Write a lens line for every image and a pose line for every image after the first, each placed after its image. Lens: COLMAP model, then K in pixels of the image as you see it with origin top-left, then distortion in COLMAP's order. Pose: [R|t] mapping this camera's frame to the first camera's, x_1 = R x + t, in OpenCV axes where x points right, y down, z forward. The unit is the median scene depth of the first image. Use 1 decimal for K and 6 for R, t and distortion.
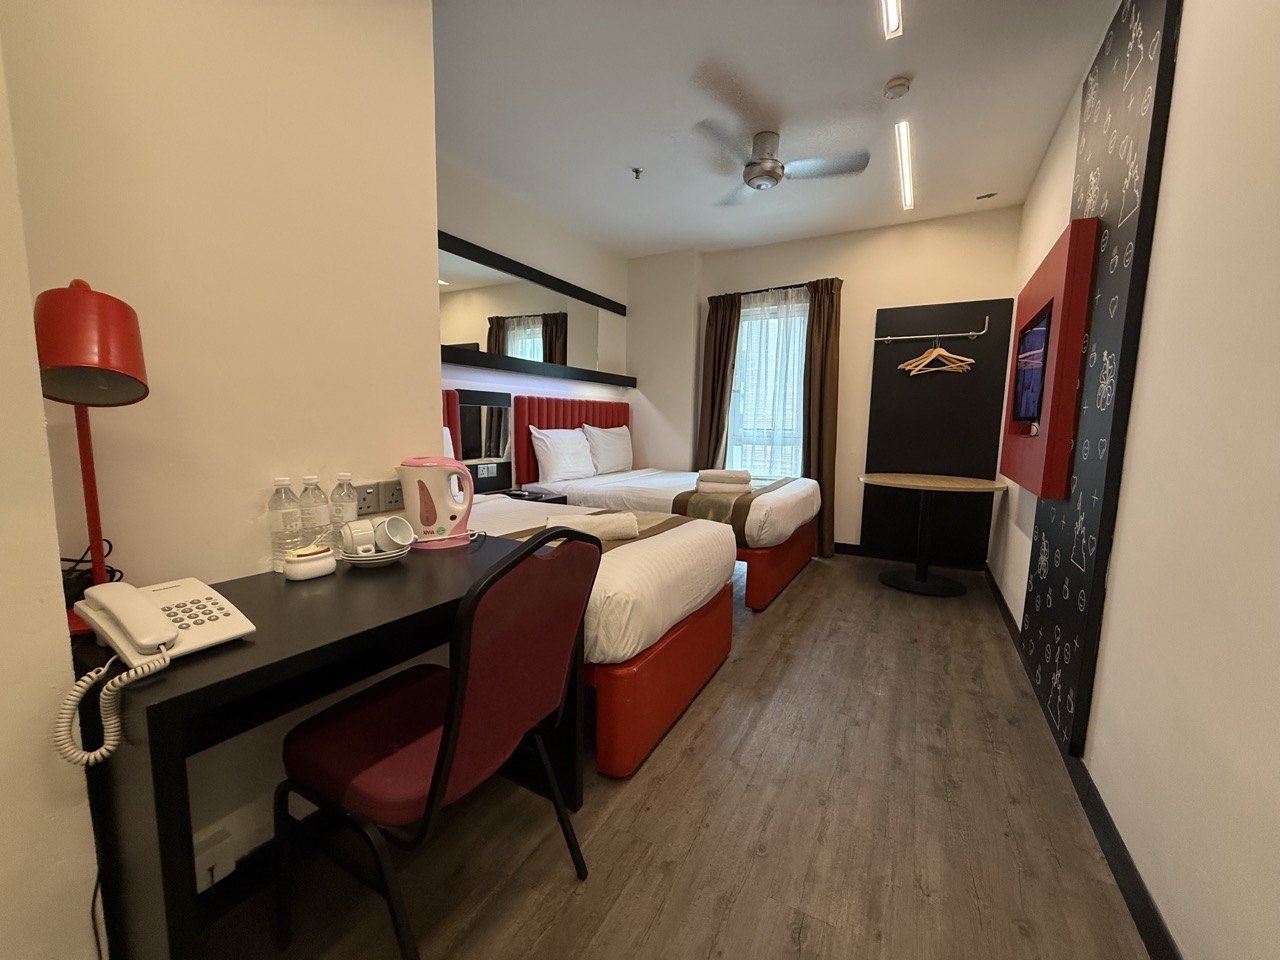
lens RADIAL K [[515.5, 0, 640.0], [0, 515.5, 480.0], [0, 0, 1]] dist [-0.000841, -0.000232]
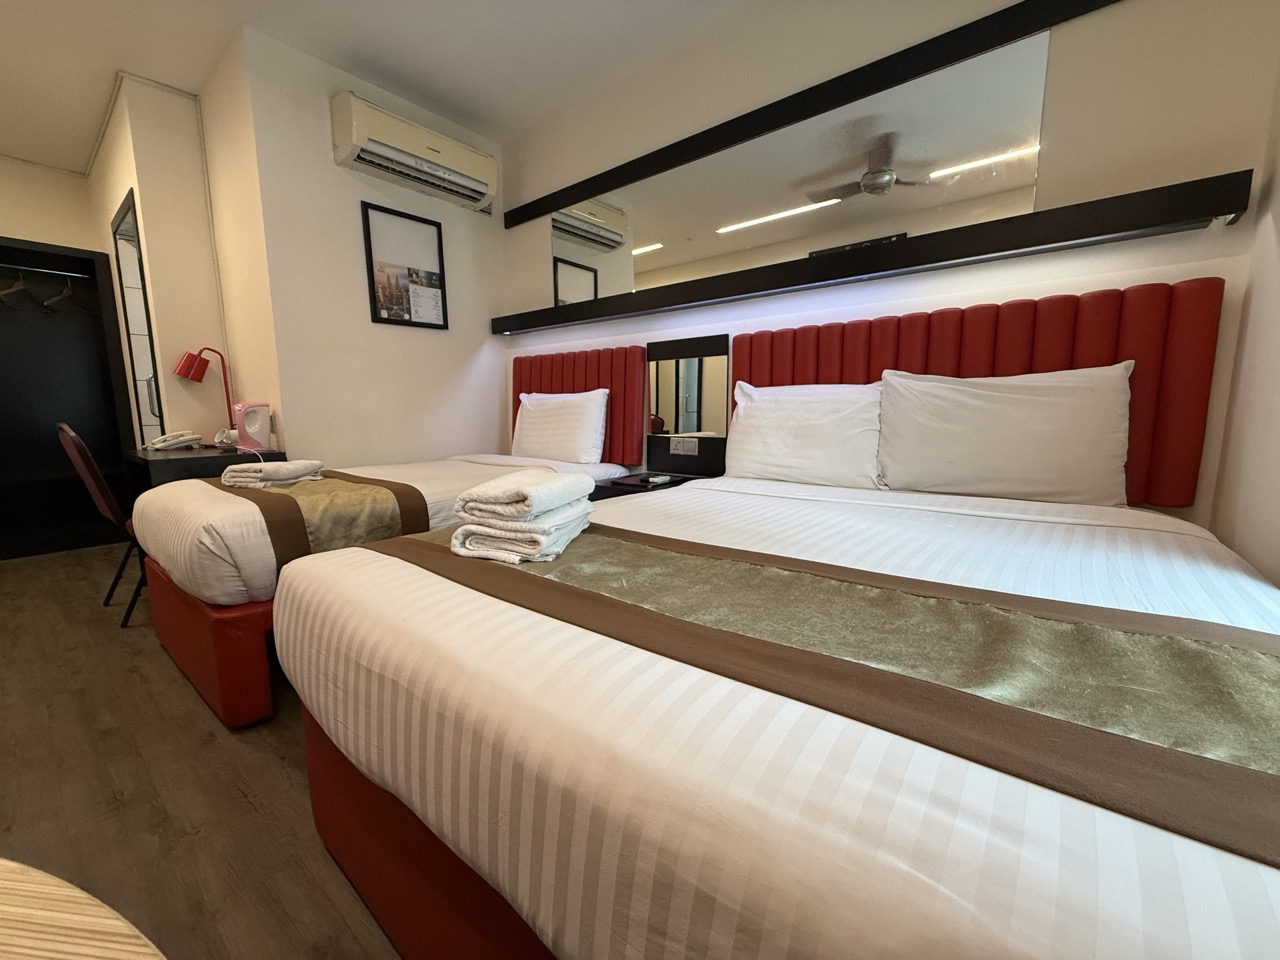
lens RADIAL K [[515.5, 0, 640.0], [0, 515.5, 480.0], [0, 0, 1]] dist [-0.000841, -0.000232]
pose [[-0.178650, 0.116746, -0.976962, 0.393710], [-0.109877, 0.984357, 0.137722, -0.056623], [0.977758, 0.131950, -0.163027, 0.929504]]
